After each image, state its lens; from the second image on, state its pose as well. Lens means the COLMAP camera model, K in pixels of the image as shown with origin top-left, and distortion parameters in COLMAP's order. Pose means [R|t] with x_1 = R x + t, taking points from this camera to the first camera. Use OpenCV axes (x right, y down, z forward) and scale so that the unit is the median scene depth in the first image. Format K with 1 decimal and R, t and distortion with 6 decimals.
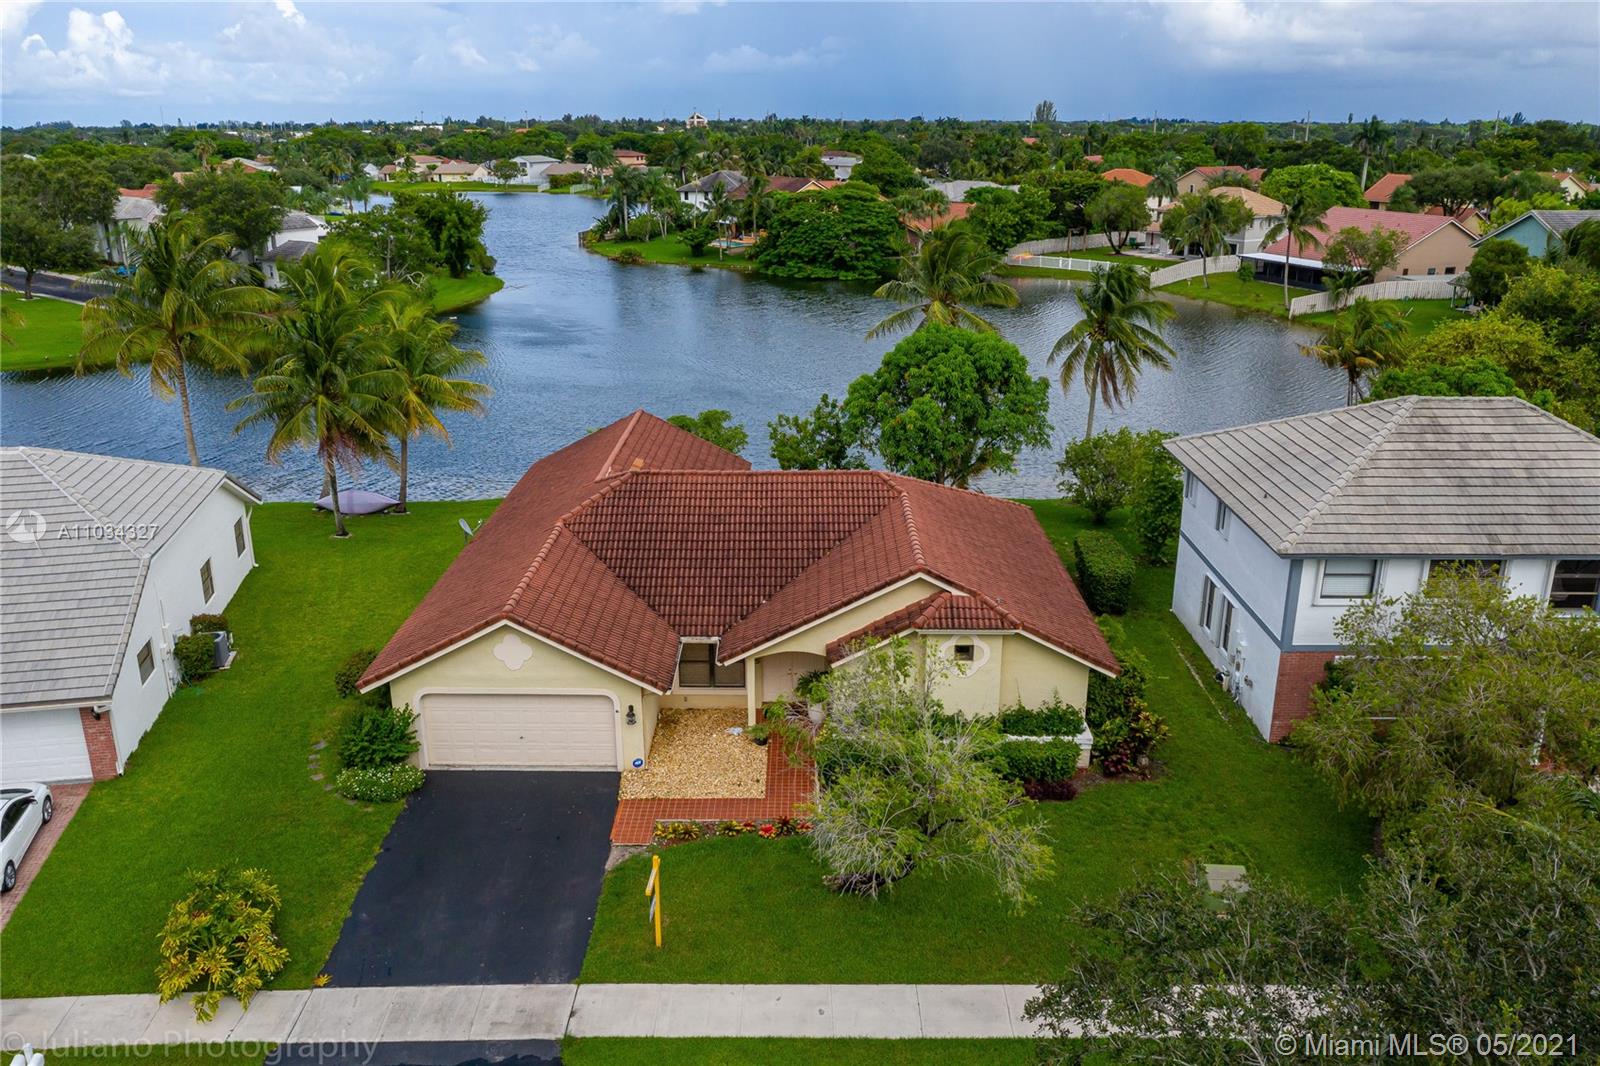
lens RADIAL K [[1243.8, 0, 800.0], [0, 1243.8, 533.0], [0, 0, 1]] dist [-0.042601, 0.008511]
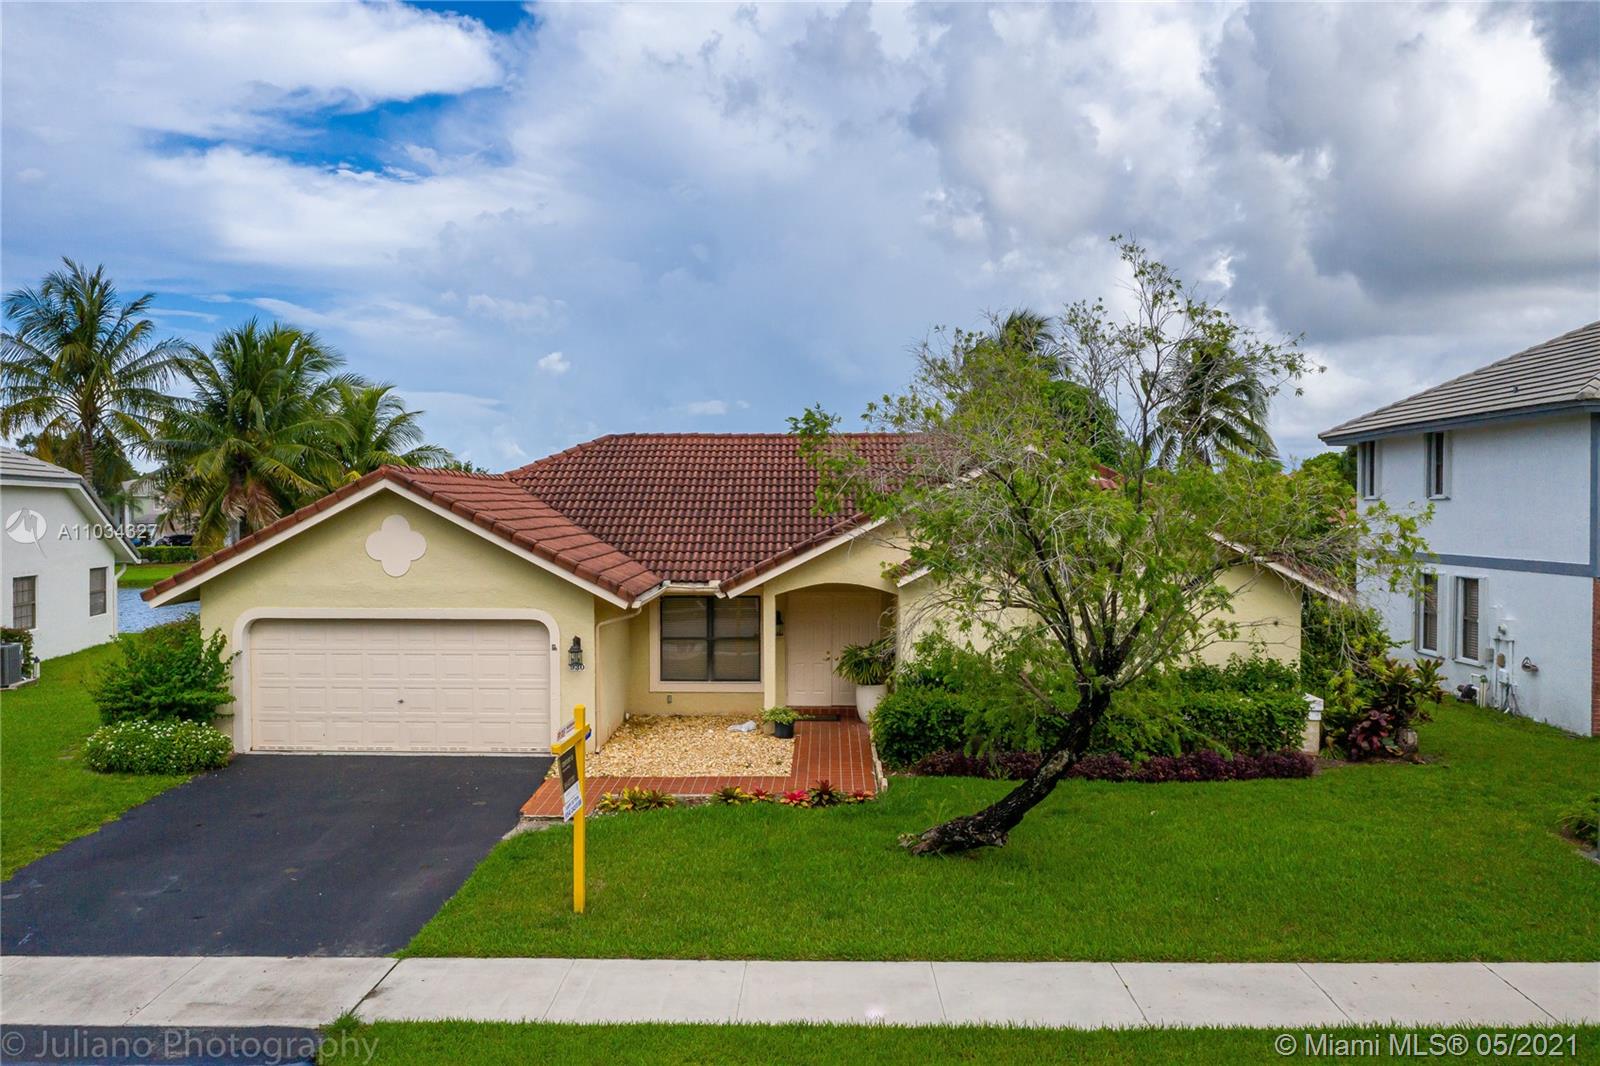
lens RADIAL K [[1243.8, 0, 800.0], [0, 1243.8, 533.0], [0, 0, 1]] dist [-0.042601, 0.008511]
pose [[0.999861, 0.001423, -0.016593, -0.013129], [-0.006323, 0.954180, -0.299167, 0.261709], [0.015407, 0.299231, 0.954056, 0.372508]]
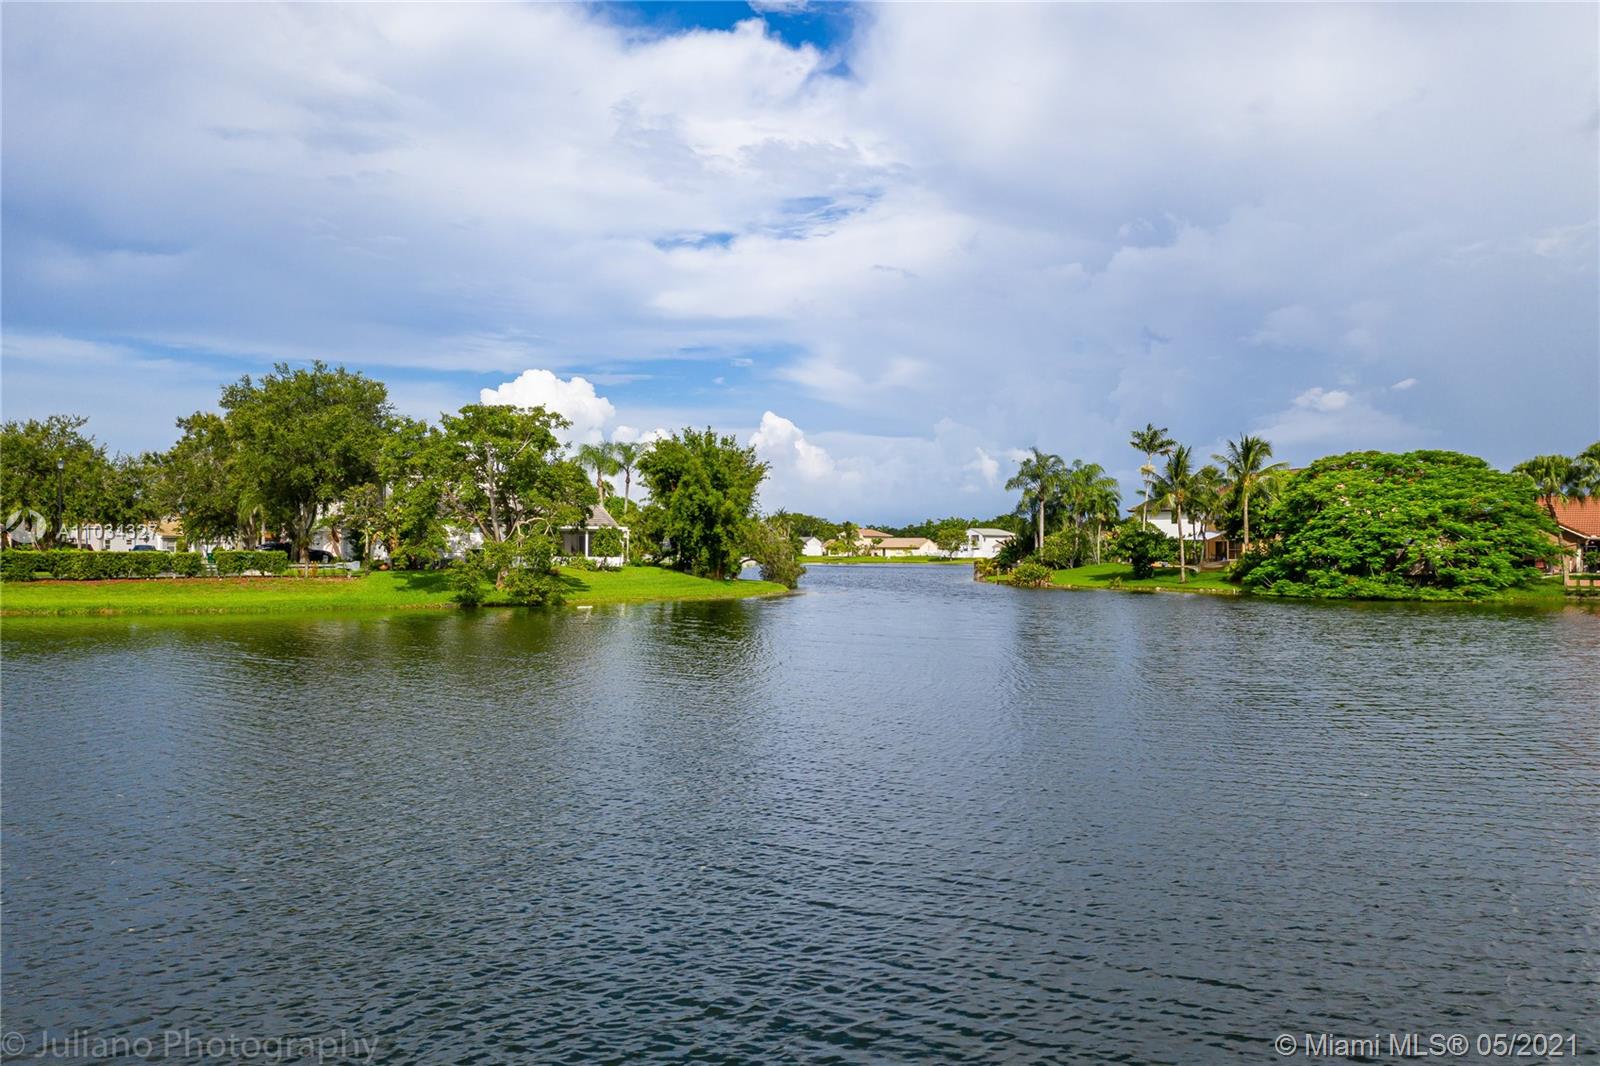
lens RADIAL K [[1243.8, 0, 800.0], [0, 1243.8, 533.0], [0, 0, 1]] dist [-0.042601, 0.008511]
pose [[0.923297, 0.001894, -0.384082, -0.033866], [-0.128162, 0.944195, -0.303432, -0.218764], [0.362074, 0.329383, 0.872015, 2.076062]]
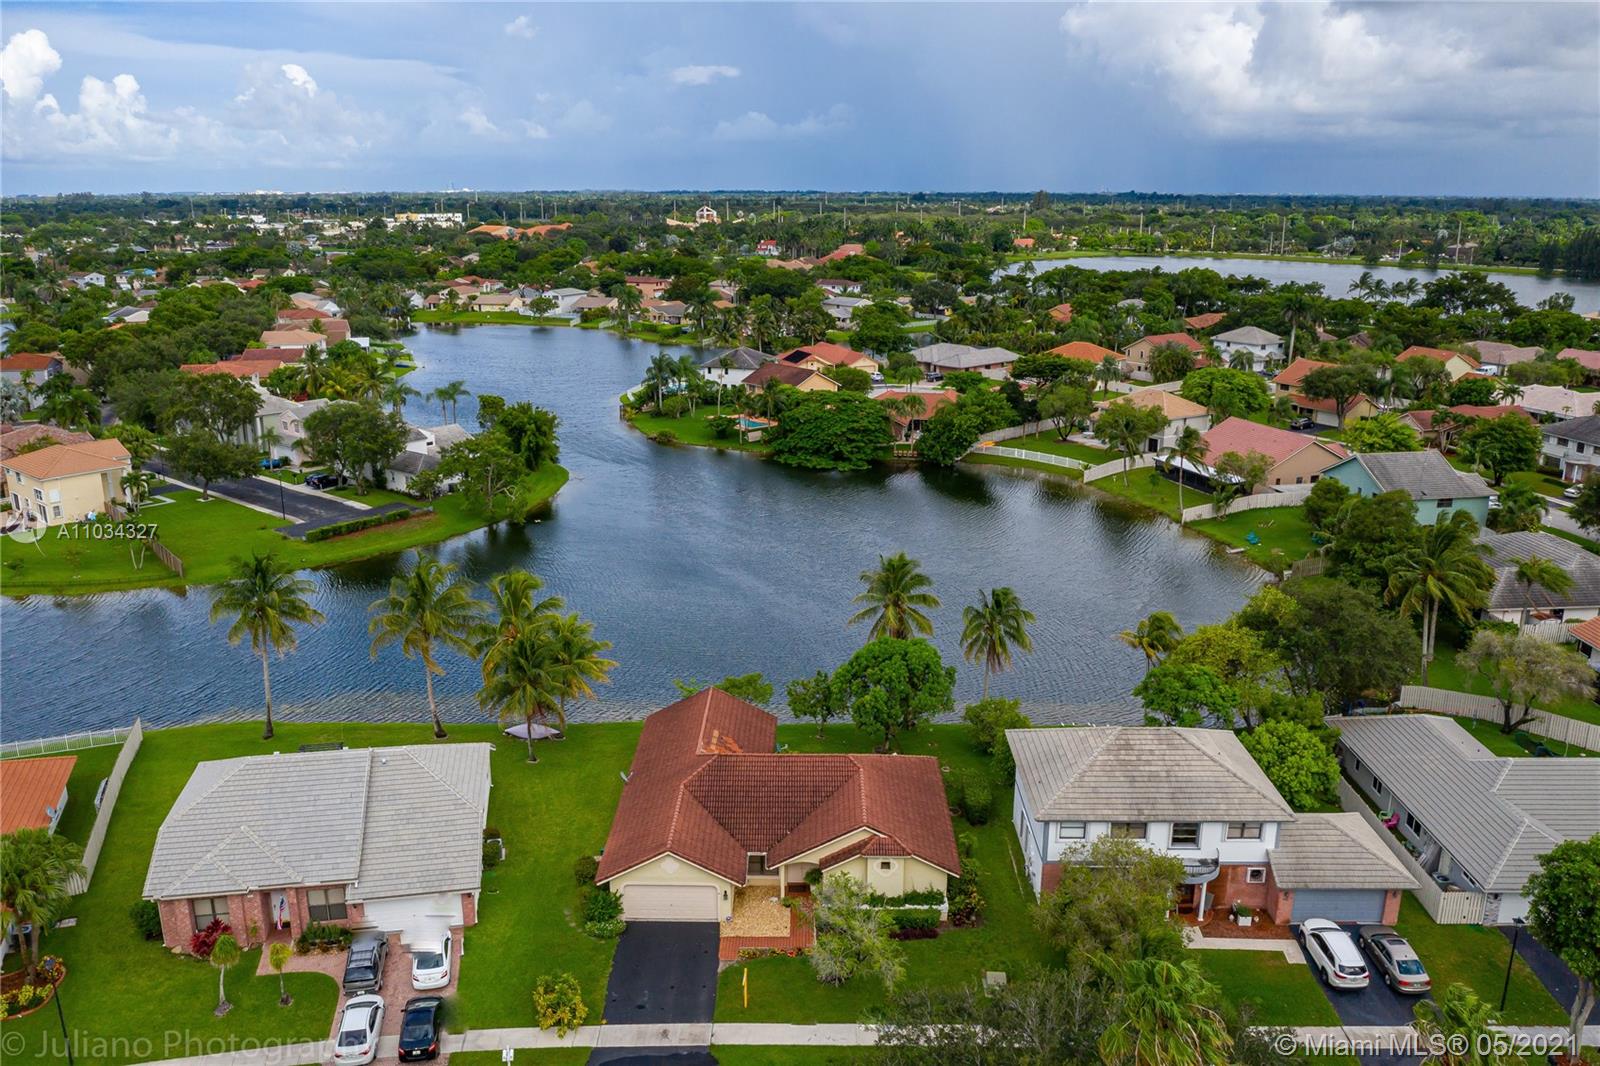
lens RADIAL K [[1243.8, 0, 800.0], [0, 1243.8, 533.0], [0, 0, 1]] dist [-0.042601, 0.008511]
pose [[0.999990, 0.002911, -0.003371, -0.005634], [-0.003077, 0.998727, -0.050356, -0.339650], [0.003220, 0.050366, 0.998726, -1.054895]]
